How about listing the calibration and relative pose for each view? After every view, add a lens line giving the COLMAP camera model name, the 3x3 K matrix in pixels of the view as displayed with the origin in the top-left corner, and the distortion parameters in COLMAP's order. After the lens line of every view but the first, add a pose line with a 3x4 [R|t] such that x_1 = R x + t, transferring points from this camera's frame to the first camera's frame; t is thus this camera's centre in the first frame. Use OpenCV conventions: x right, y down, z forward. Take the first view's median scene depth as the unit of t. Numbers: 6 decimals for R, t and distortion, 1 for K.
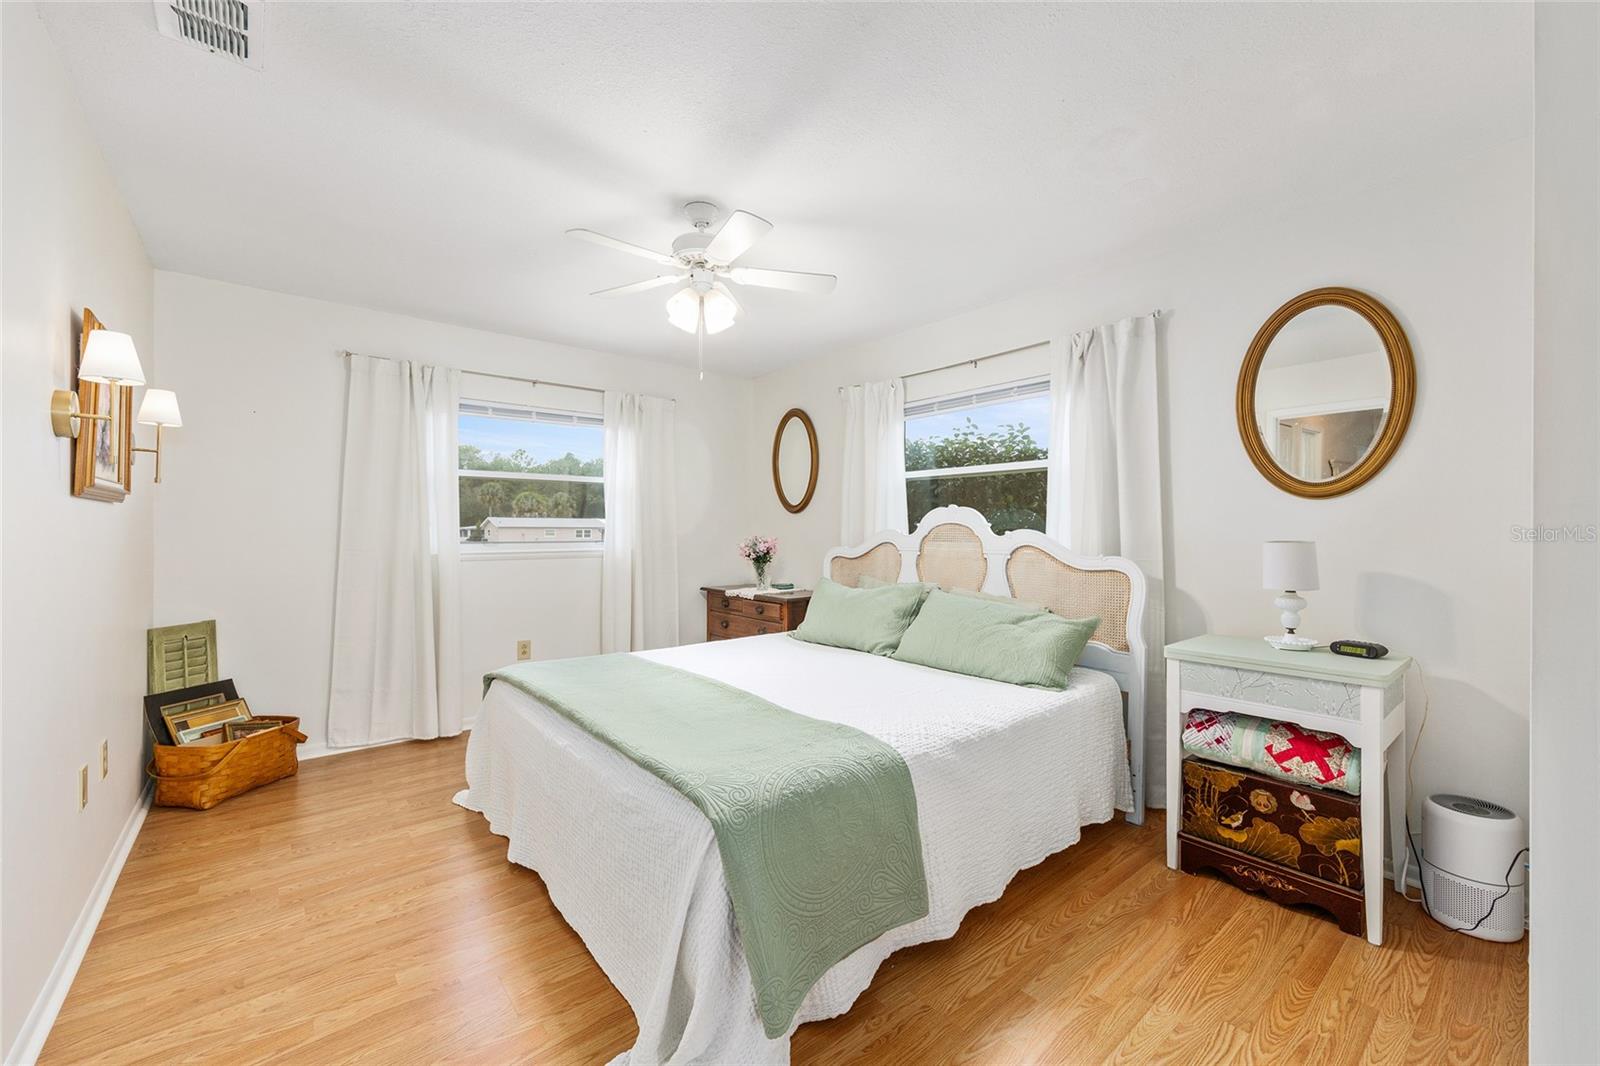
lens RADIAL K [[642.9, 0, 808.2], [0, 642.9, 530.5], [0, 0, 1]] dist [-0.002865, 0.001660]
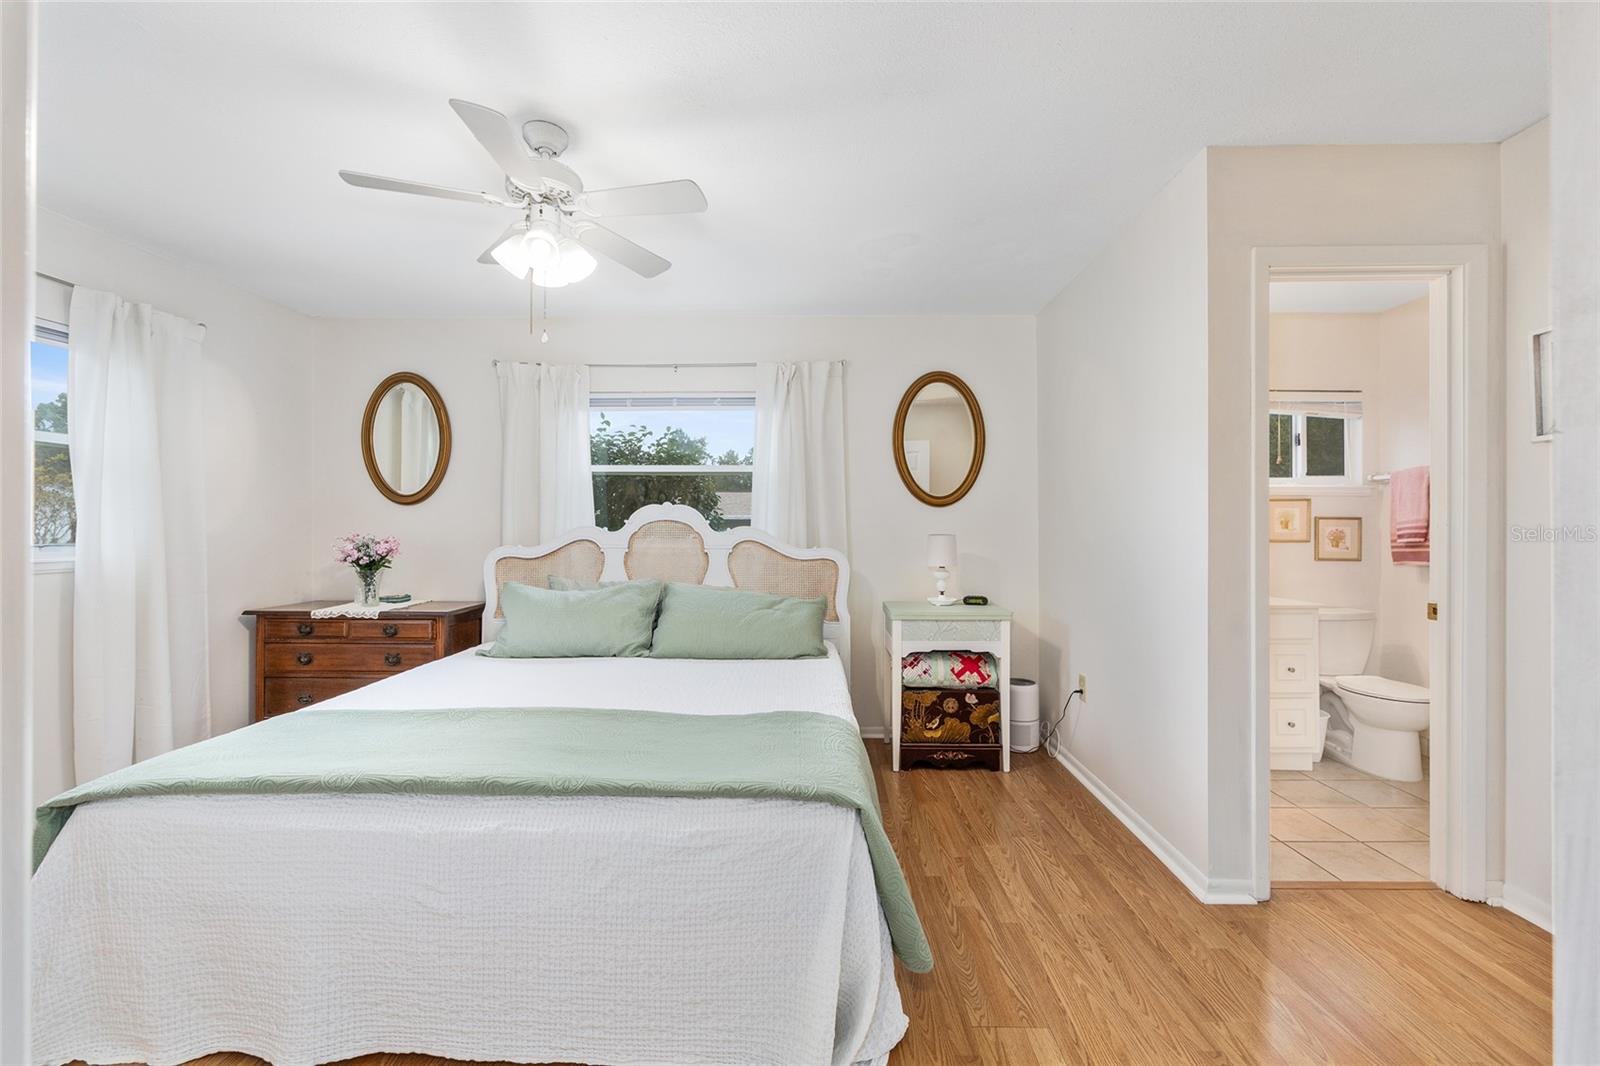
lens RADIAL K [[642.9, 0, 806.2], [0, 642.9, 526.6], [0, 0, 1]] dist [-0.002865, 0.001660]
pose [[0.654028, 0.002652, 0.756466, -0.617429], [-0.001436, 0.999996, -0.002264, 0.001373], [-0.756469, 0.000394, 0.654030, 0.240718]]
